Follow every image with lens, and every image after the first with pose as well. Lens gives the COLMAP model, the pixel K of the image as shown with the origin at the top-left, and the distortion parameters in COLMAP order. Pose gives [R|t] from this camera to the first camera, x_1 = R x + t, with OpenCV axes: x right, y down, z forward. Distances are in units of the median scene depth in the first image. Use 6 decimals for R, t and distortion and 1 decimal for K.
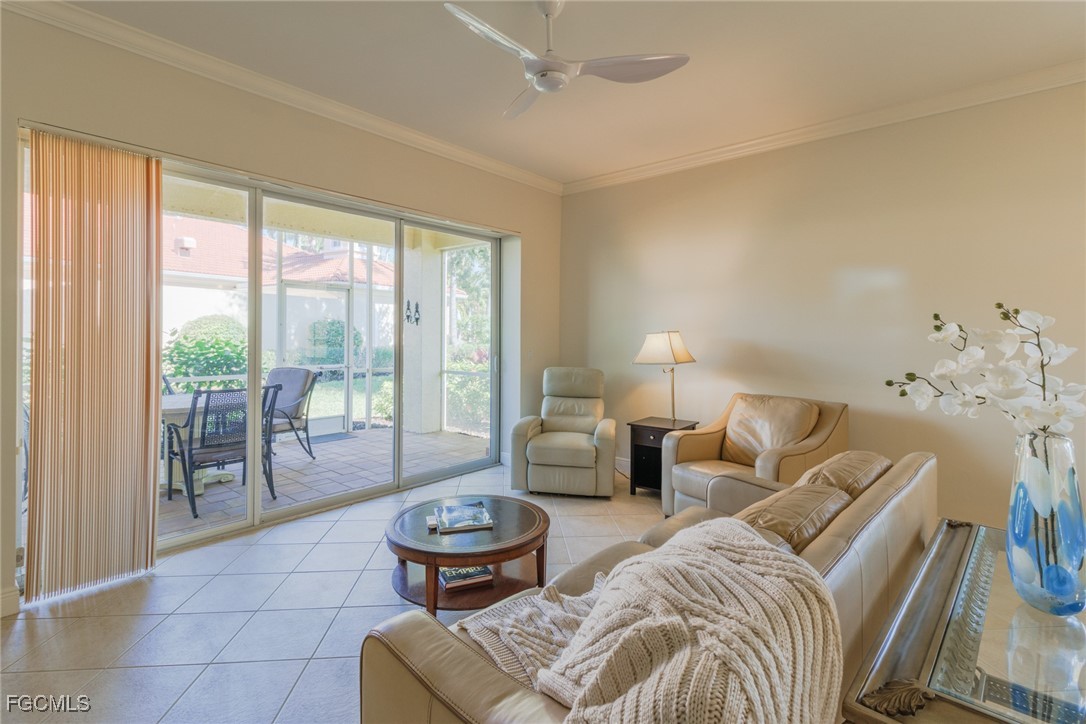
lens RADIAL K [[508.6, 0, 548.0], [0, 508.6, 332.2], [0, 0, 1]] dist [-0.002080, -0.000405]
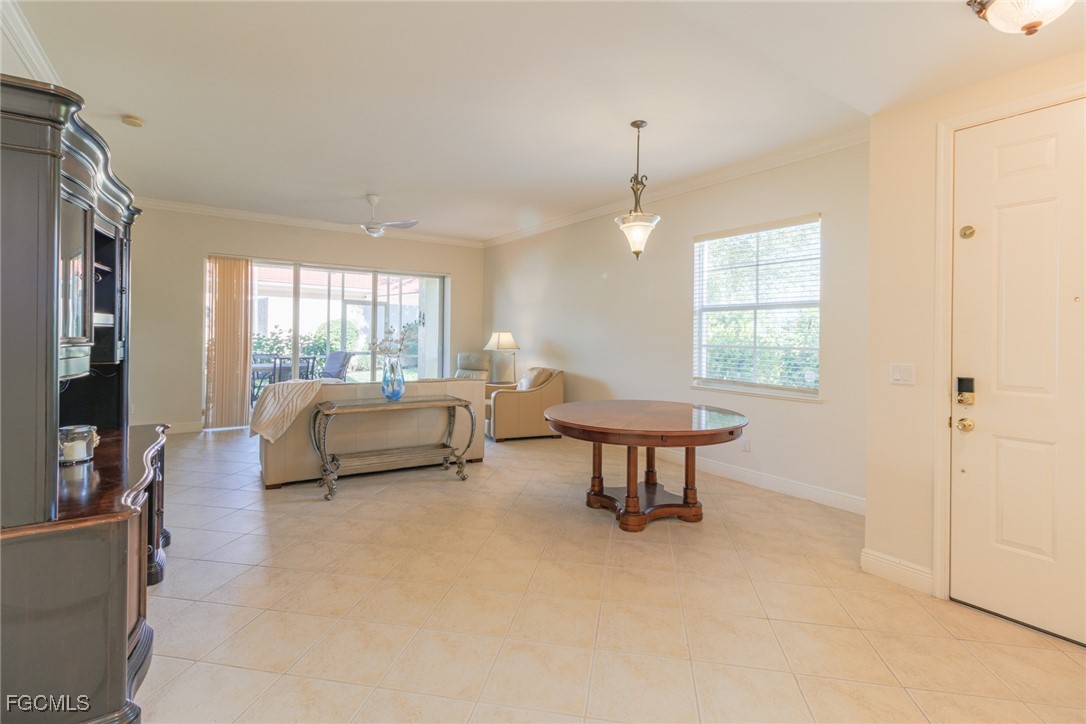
lens RADIAL K [[508.6, 0, 548.0], [0, 508.6, 332.2], [0, 0, 1]] dist [-0.002080, -0.000405]
pose [[0.977022, 0.005780, -0.213061, 0.729288], [-0.006407, 0.999977, -0.002253, 0.002222], [0.213043, 0.003566, 0.977036, -0.688790]]
